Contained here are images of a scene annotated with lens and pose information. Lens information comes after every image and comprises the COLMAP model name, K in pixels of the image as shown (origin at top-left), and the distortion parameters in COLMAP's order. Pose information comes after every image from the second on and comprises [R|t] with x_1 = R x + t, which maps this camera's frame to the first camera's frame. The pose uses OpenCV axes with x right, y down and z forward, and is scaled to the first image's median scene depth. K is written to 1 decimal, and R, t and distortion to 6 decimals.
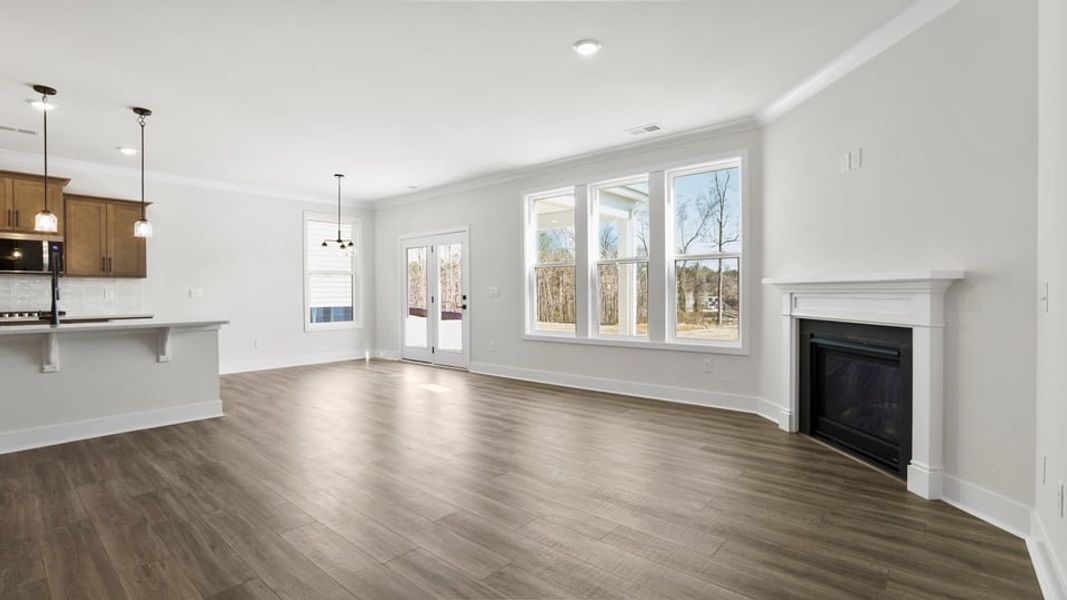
lens RADIAL K [[491.3, 0, 530.4], [0, 491.3, 297.7], [0, 0, 1]] dist [-0.002072, -0.000304]
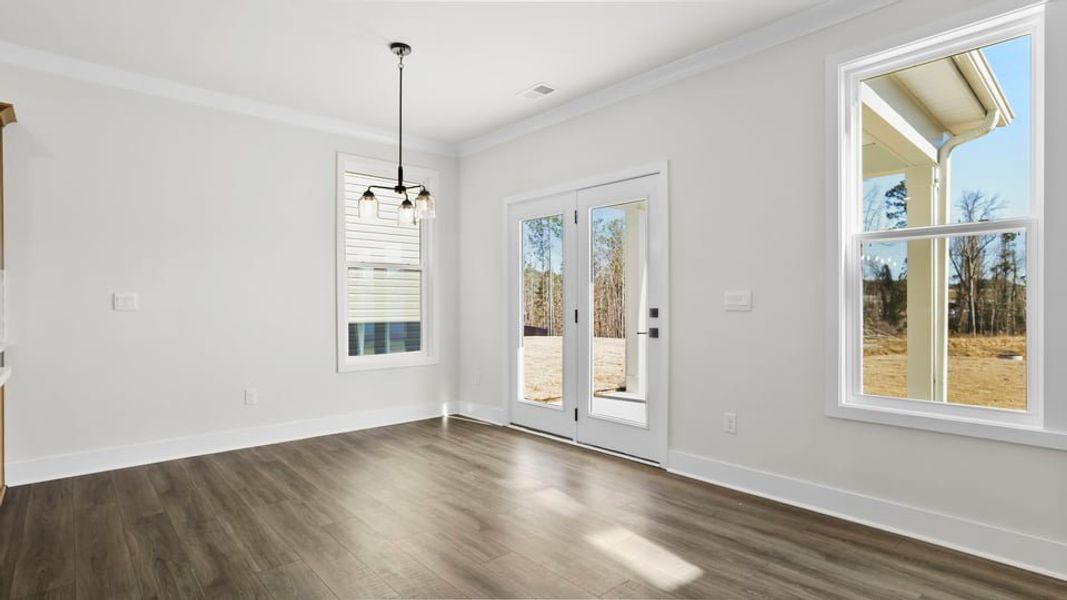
lens RADIAL K [[491.3, 0, 530.4], [0, 491.3, 297.7], [0, 0, 1]] dist [-0.002072, -0.000304]
pose [[0.994156, 0.004426, -0.107863, -0.191680], [-0.006293, 0.999836, -0.016974, -0.005648], [0.107770, 0.017554, 0.994021, 0.491496]]
